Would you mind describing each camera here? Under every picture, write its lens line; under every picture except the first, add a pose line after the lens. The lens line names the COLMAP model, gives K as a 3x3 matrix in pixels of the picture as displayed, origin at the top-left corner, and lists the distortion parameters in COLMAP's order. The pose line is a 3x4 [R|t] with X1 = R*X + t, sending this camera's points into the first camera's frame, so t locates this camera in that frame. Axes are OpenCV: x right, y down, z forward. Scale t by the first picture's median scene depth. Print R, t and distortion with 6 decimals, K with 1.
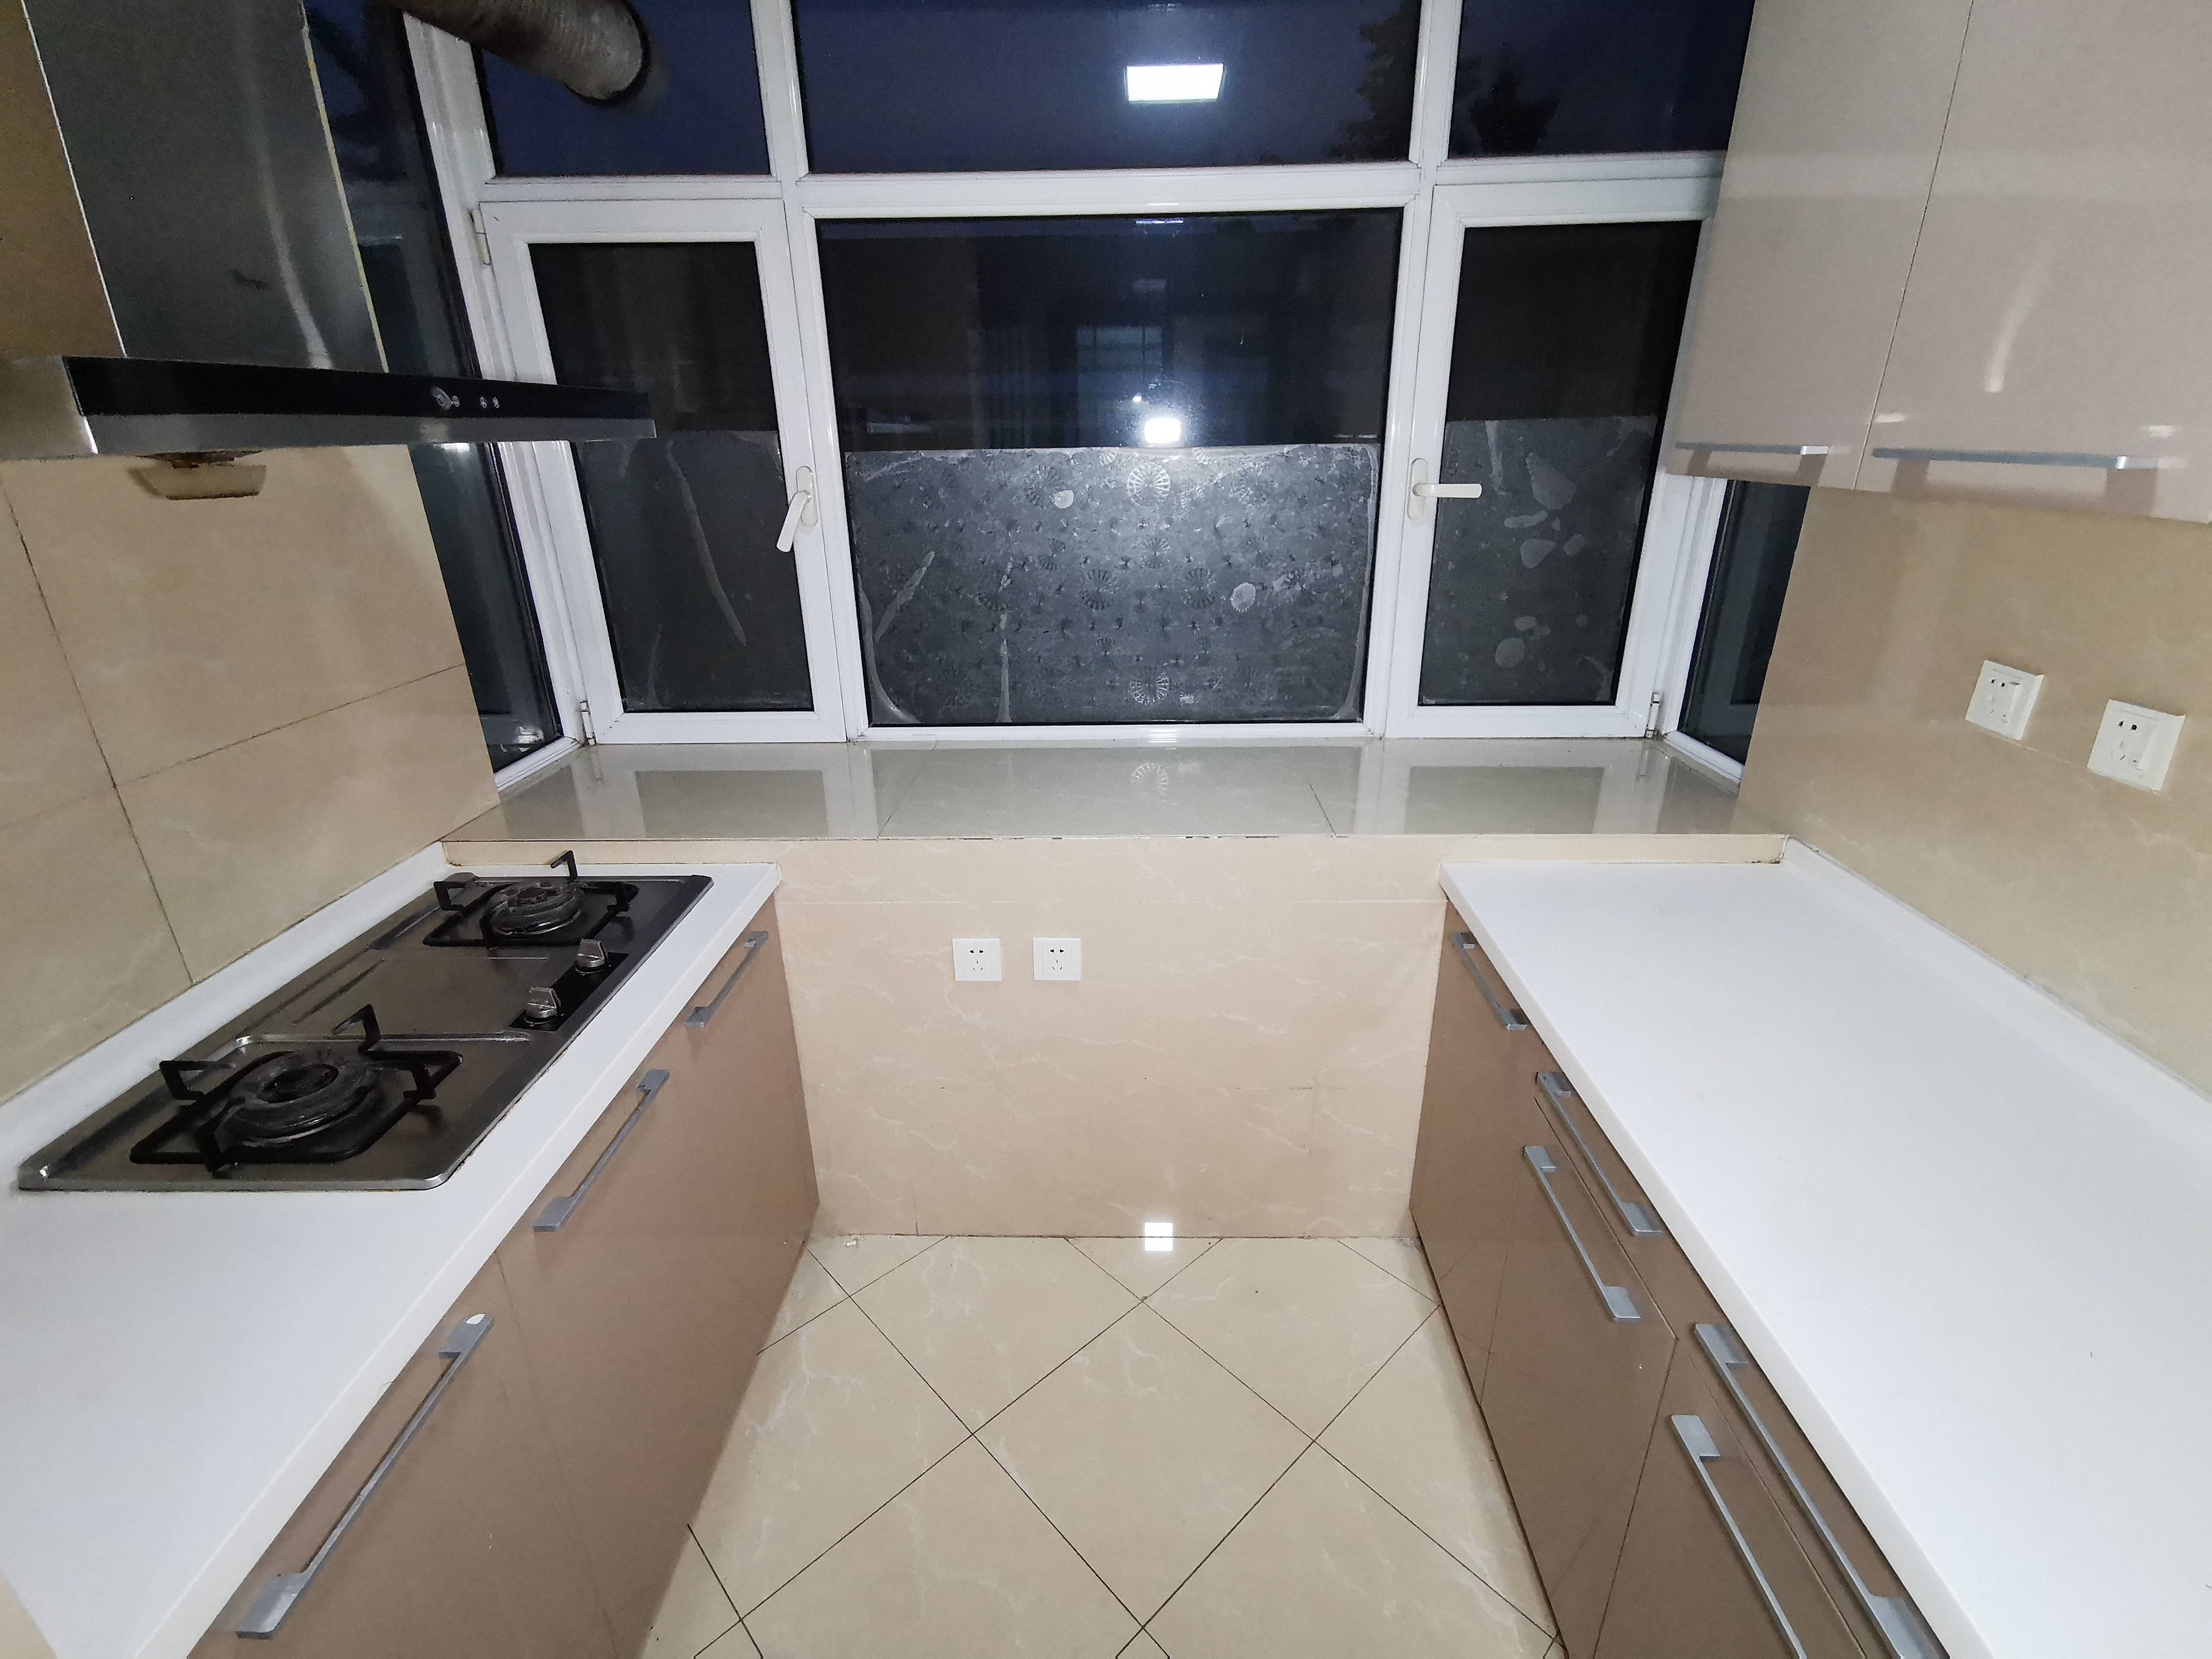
lens RADIAL K [[1015.4, 0, 1115.8], [0, 1015.4, 836.7], [0, 0, 1]] dist [0.004508, 0.000352]
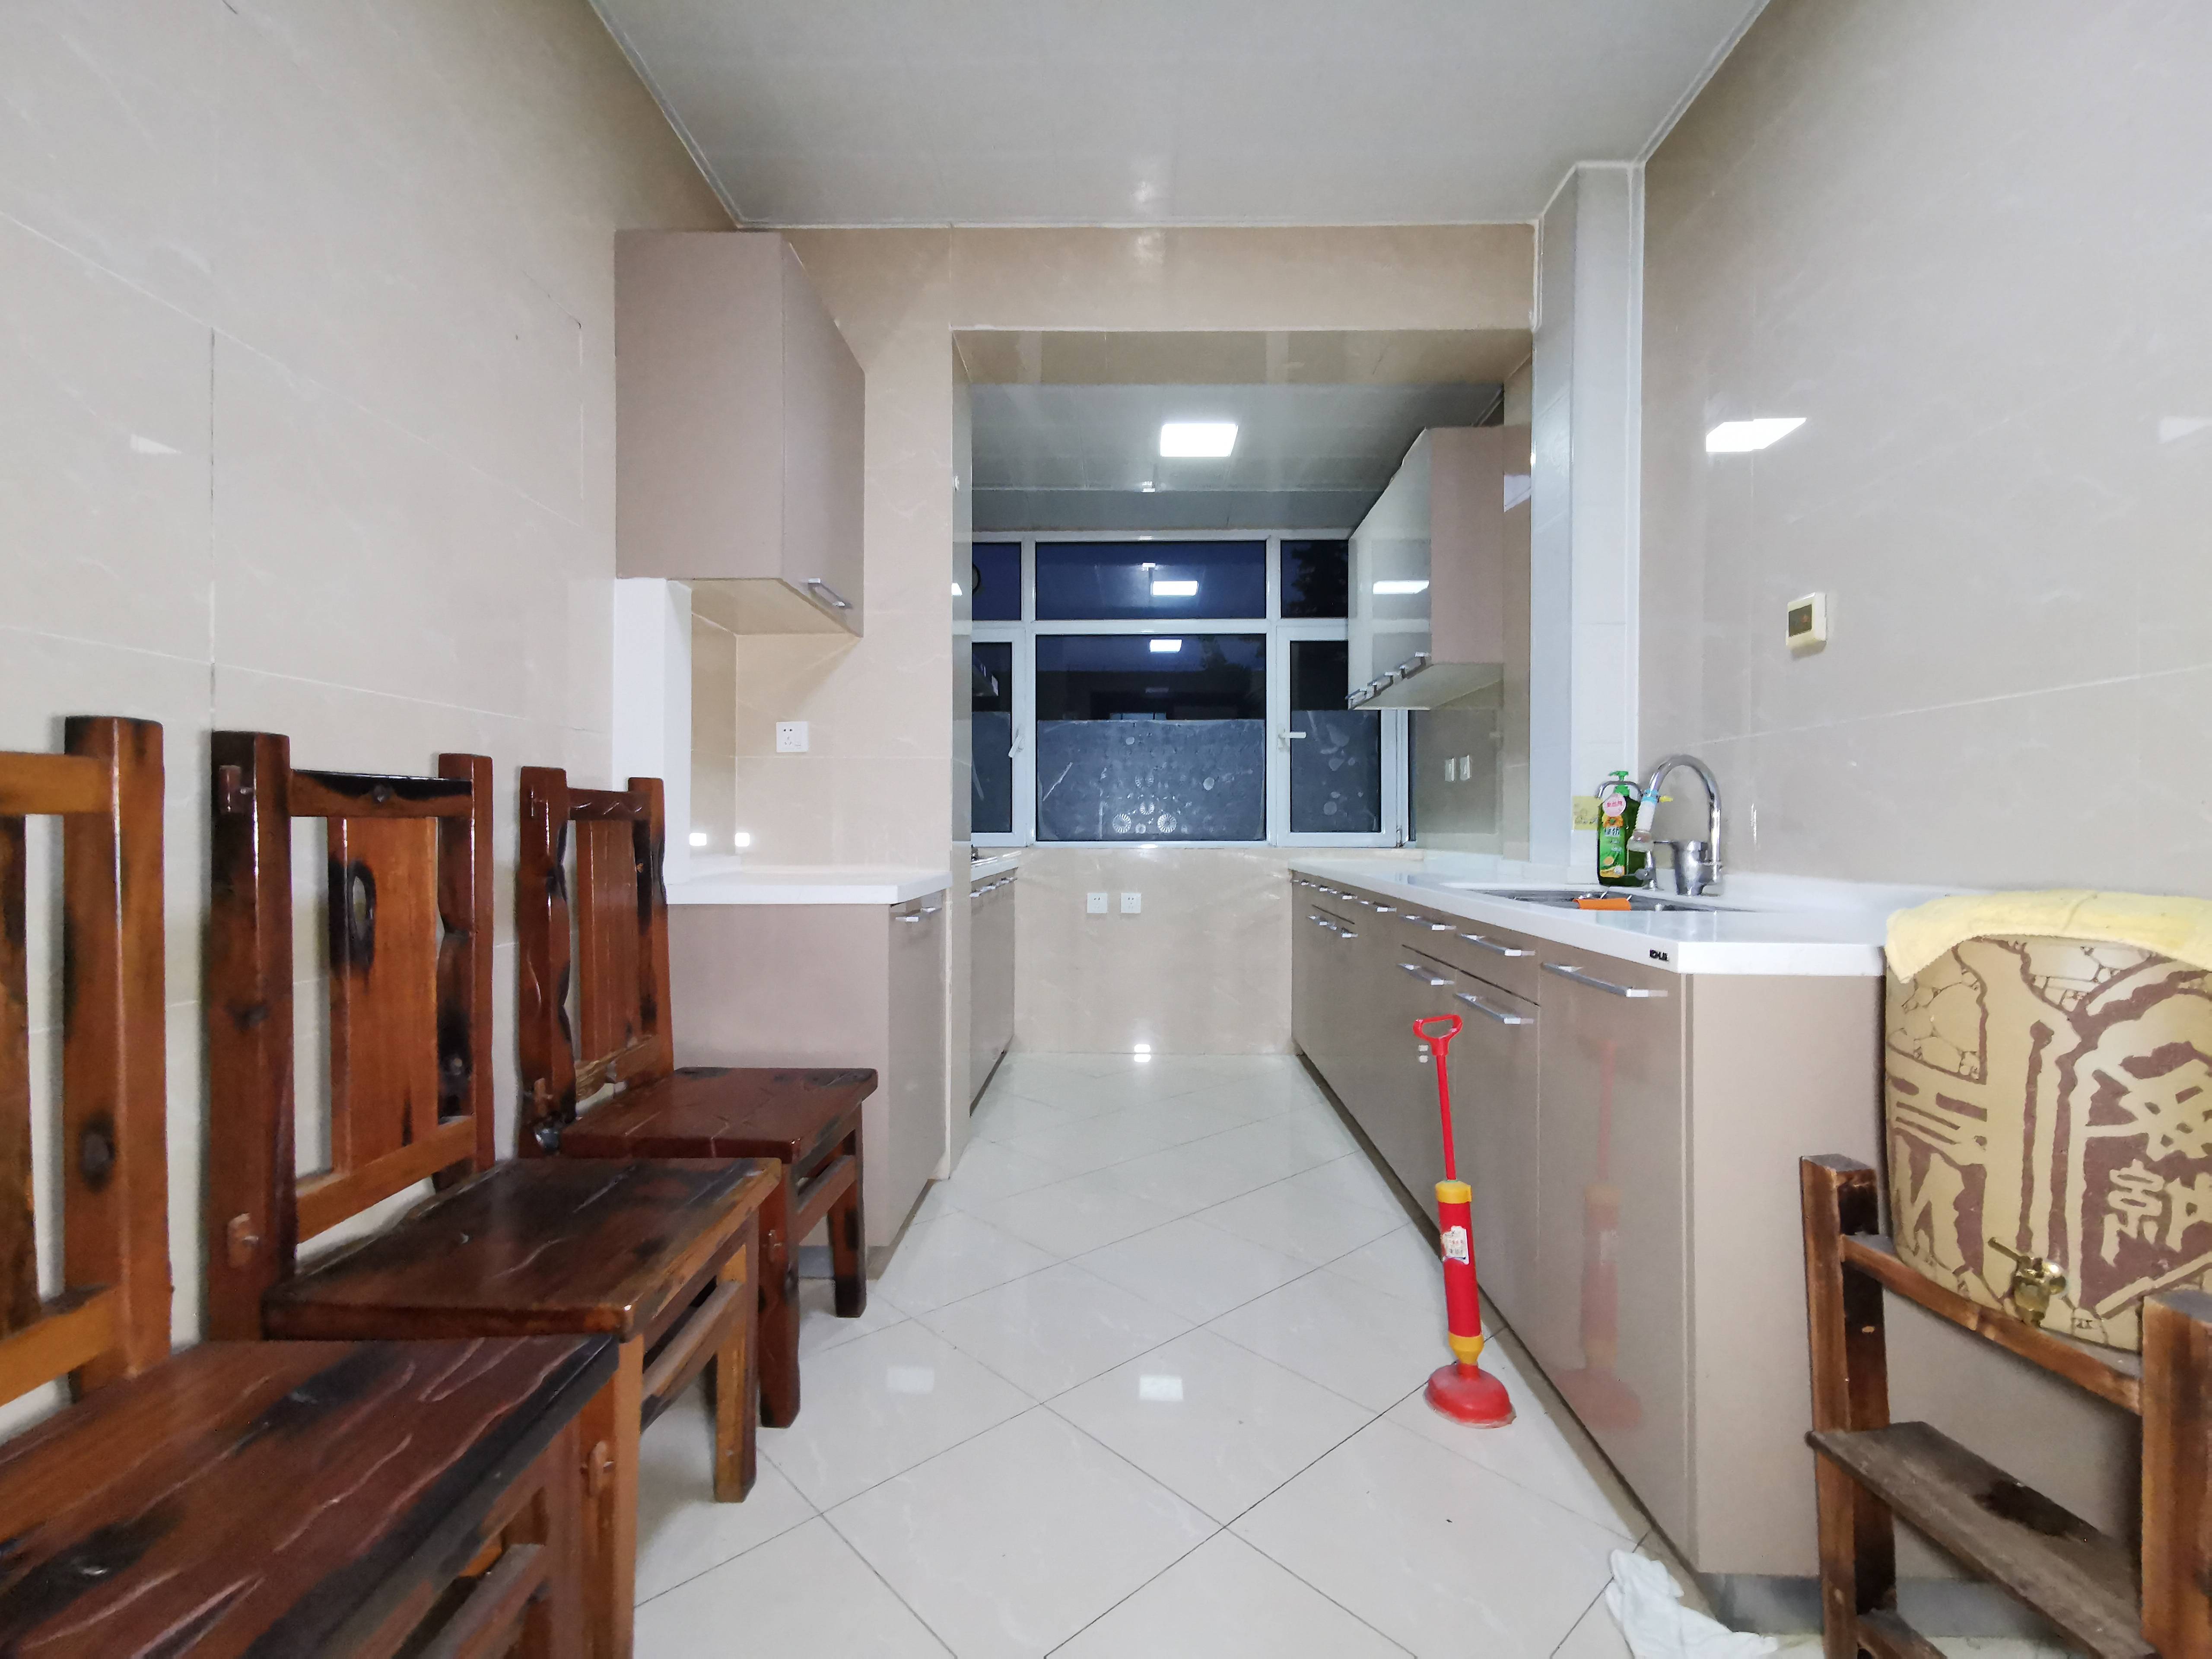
lens RADIAL K [[1015.4, 0, 1104.0], [0, 1015.4, 832.2], [0, 0, 1]] dist [0.004508, 0.000352]
pose [[0.999781, 0.017061, -0.012108, -0.083509], [-0.020358, 0.926748, -0.375132, 0.757795], [0.004820, 0.375296, 0.926892, -1.107849]]
